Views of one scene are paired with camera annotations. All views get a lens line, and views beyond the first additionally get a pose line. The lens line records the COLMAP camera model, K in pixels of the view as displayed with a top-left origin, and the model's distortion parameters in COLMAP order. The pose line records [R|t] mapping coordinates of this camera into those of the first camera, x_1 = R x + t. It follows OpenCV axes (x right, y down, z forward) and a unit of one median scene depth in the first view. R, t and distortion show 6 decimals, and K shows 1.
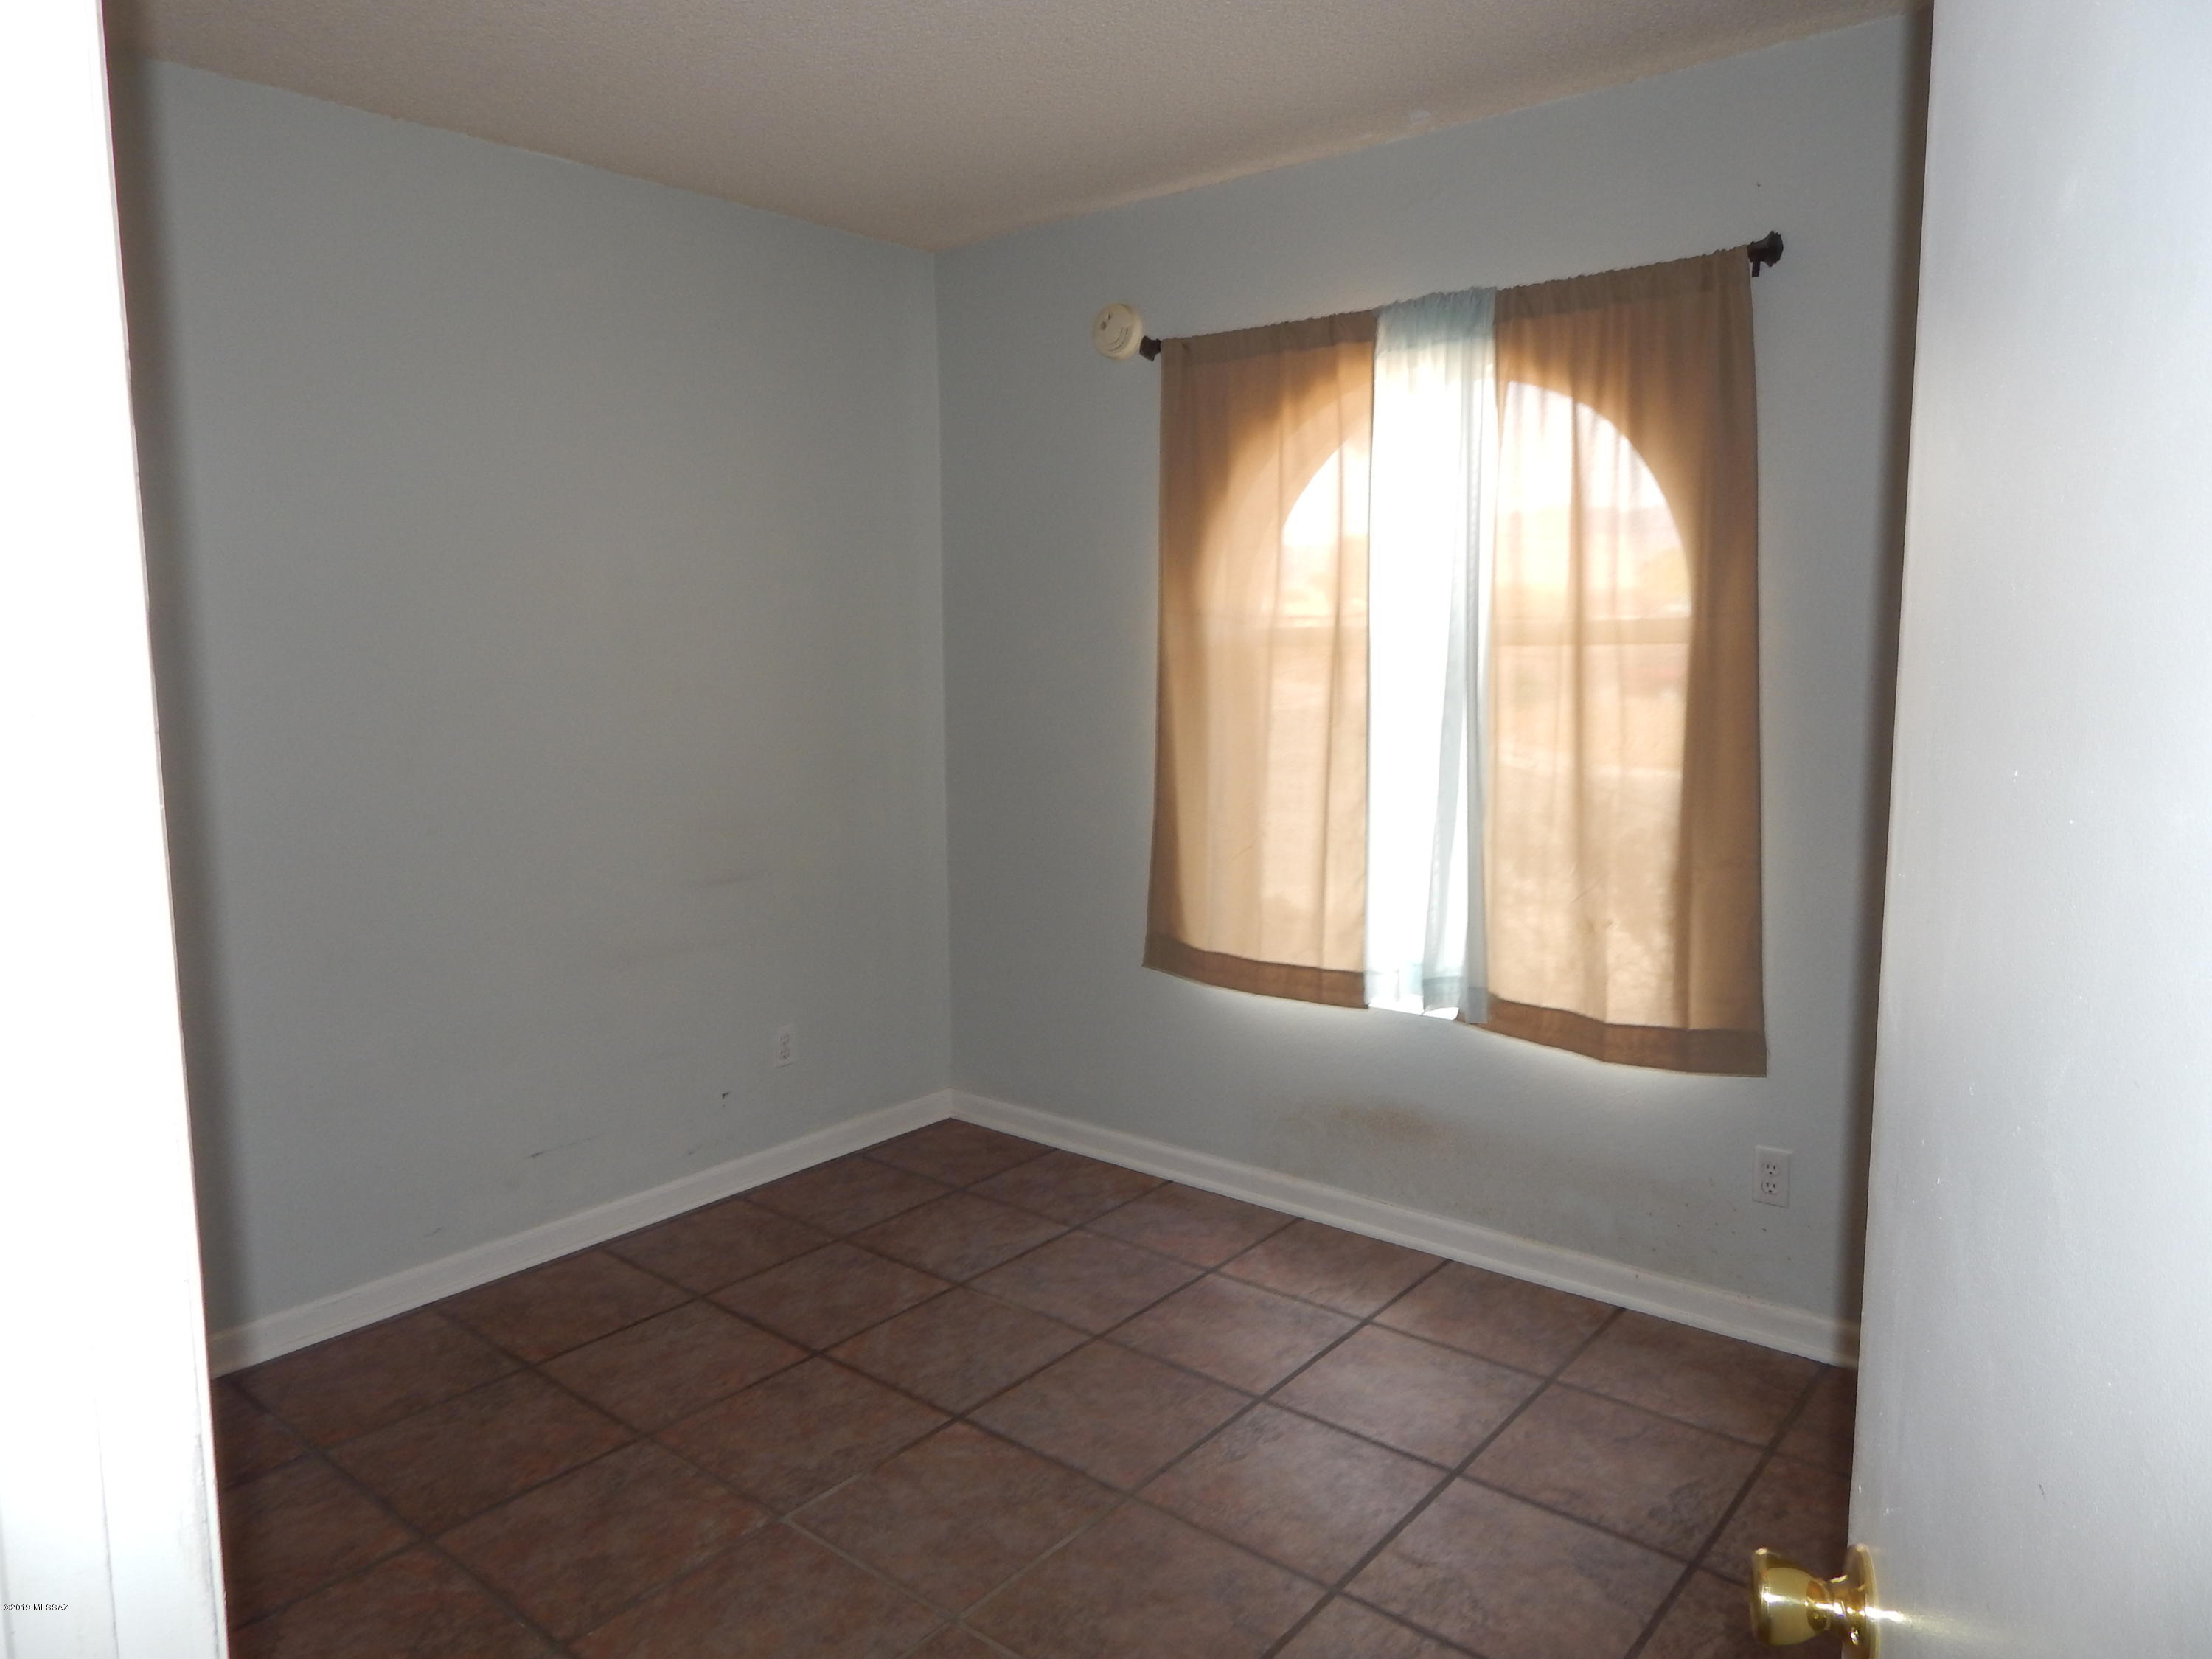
lens RADIAL K [[1468.2, 0, 1108.7], [0, 1468.2, 825.1], [0, 0, 1]] dist [0.014846, -0.011524]
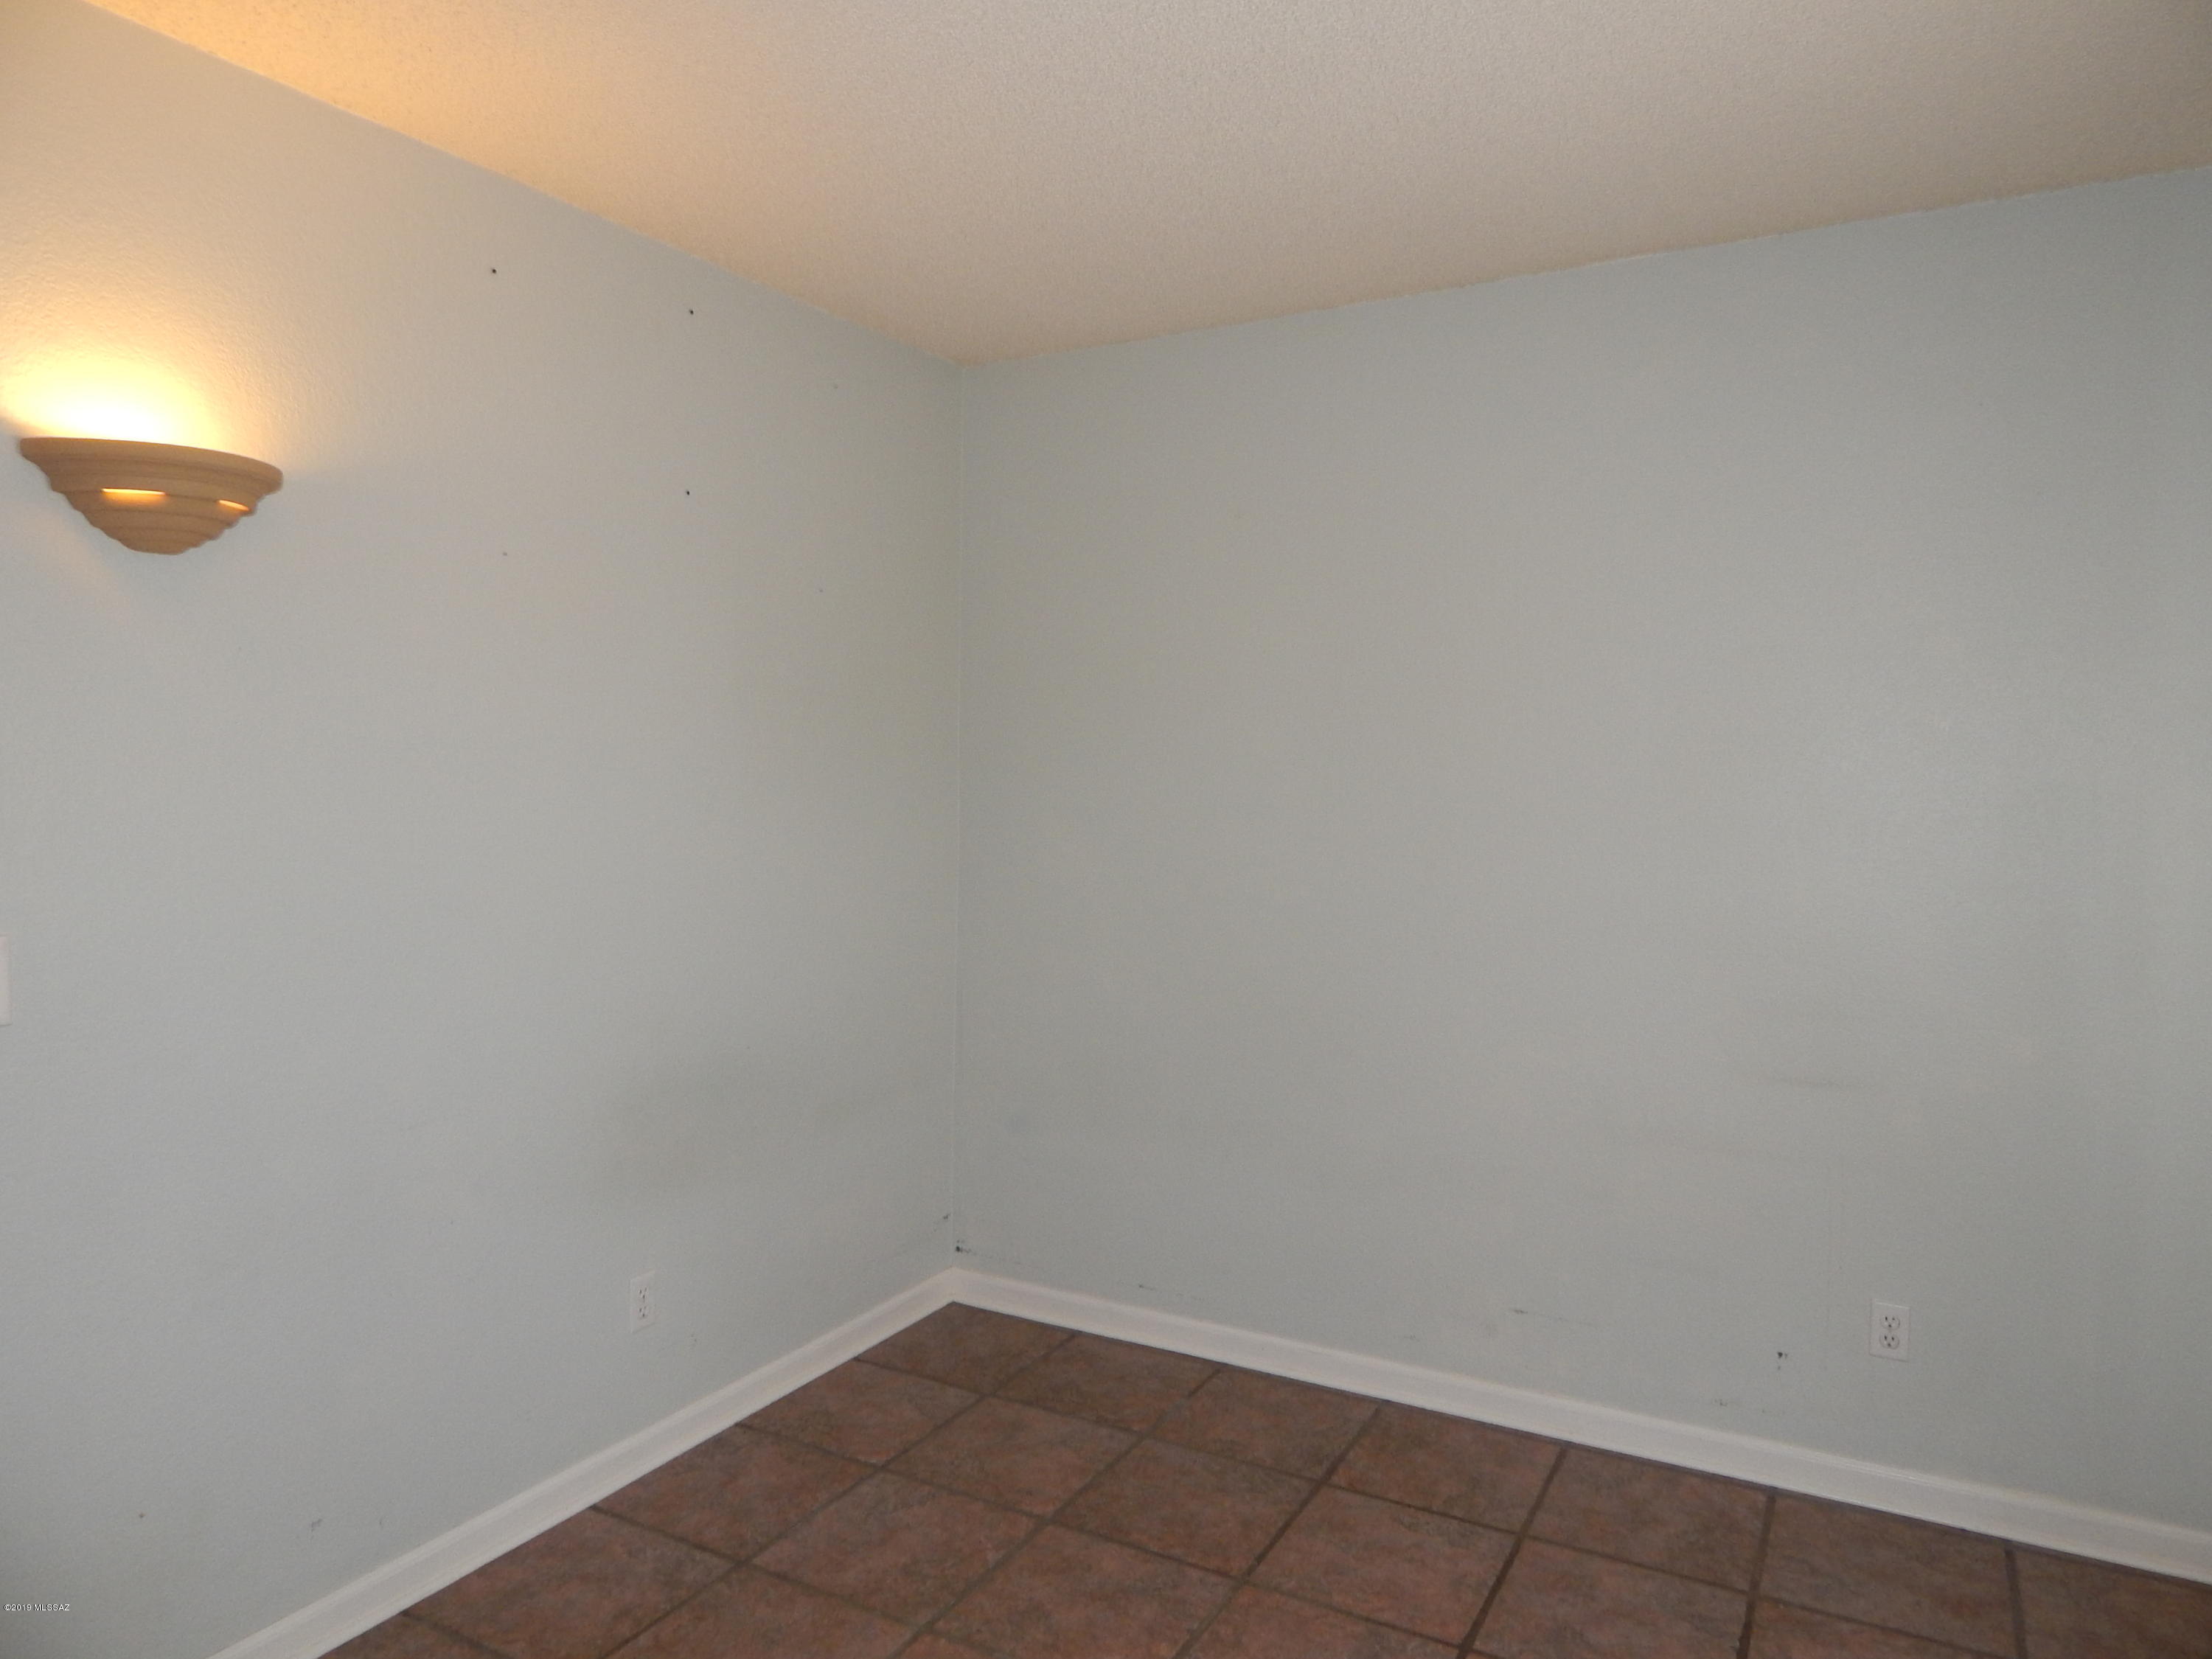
lens RADIAL K [[1468.2, 0, 1109.5], [0, 1468.2, 816.3], [0, 0, 1]] dist [0.014846, -0.011524]
pose [[0.182023, 0.043323, -0.982339, 0.506306], [-0.133637, 0.990849, 0.018936, -0.078064], [0.974171, 0.127831, 0.186147, 0.559007]]
